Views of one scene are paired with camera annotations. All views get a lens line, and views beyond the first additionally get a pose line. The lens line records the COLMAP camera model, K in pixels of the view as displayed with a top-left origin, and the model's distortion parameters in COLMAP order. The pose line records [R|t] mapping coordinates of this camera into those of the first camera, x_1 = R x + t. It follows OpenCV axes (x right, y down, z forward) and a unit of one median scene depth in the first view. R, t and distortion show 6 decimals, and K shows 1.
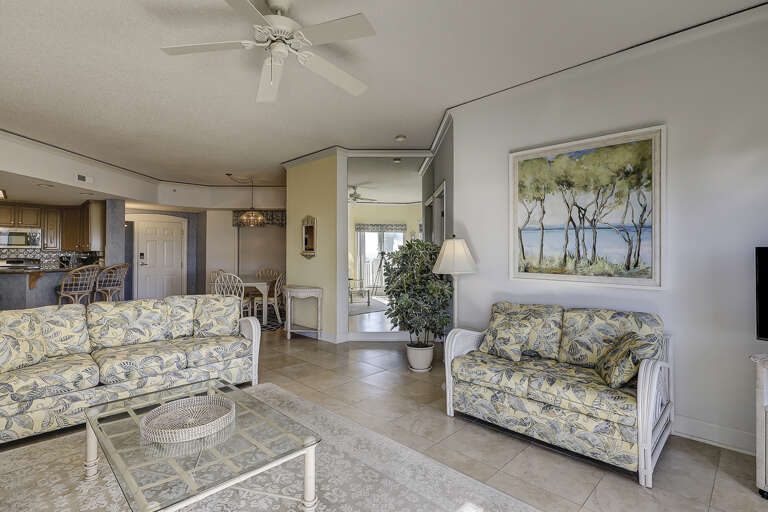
lens RADIAL K [[372.8, 0, 381.8], [0, 372.8, 251.5], [0, 0, 1]] dist [-0.003011, -0.001063]
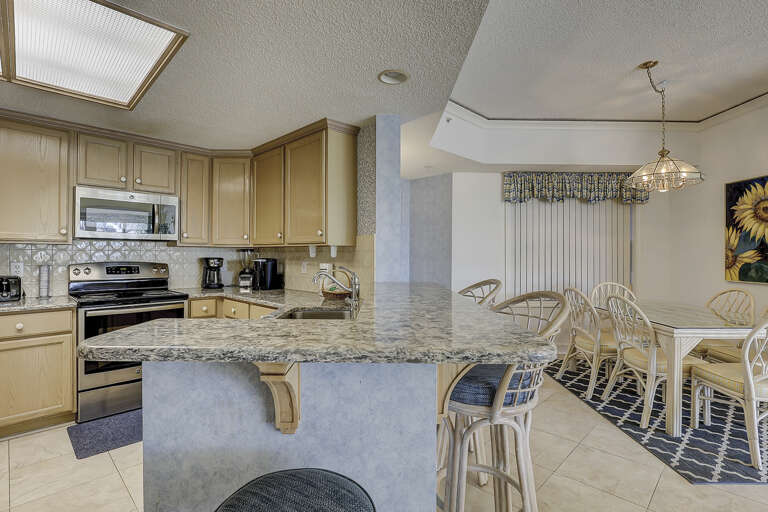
lens RADIAL K [[372.8, 0, 381.7], [0, 372.8, 252.7], [0, 0, 1]] dist [-0.003011, -0.001063]
pose [[0.999980, 0.004647, 0.004364, -0.682598], [-0.004654, 0.999988, 0.001611, 0.005406], [-0.004356, -0.001631, 0.999989, 0.553258]]
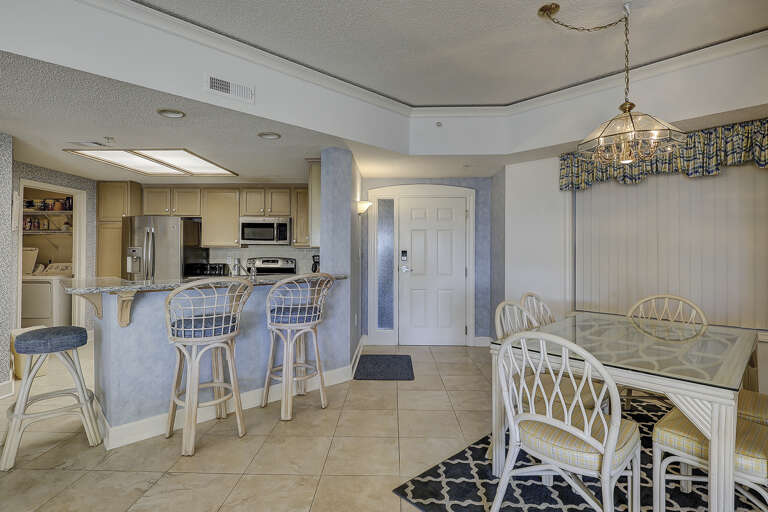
lens RADIAL K [[372.8, 0, 379.9], [0, 372.8, 249.8], [0, 0, 1]] dist [-0.003011, -0.001063]
pose [[0.683411, 0.001645, -0.730032, -0.261947], [0.000450, 0.999996, 0.002674, 0.001837], [0.730033, -0.002156, 0.683408, 0.637625]]
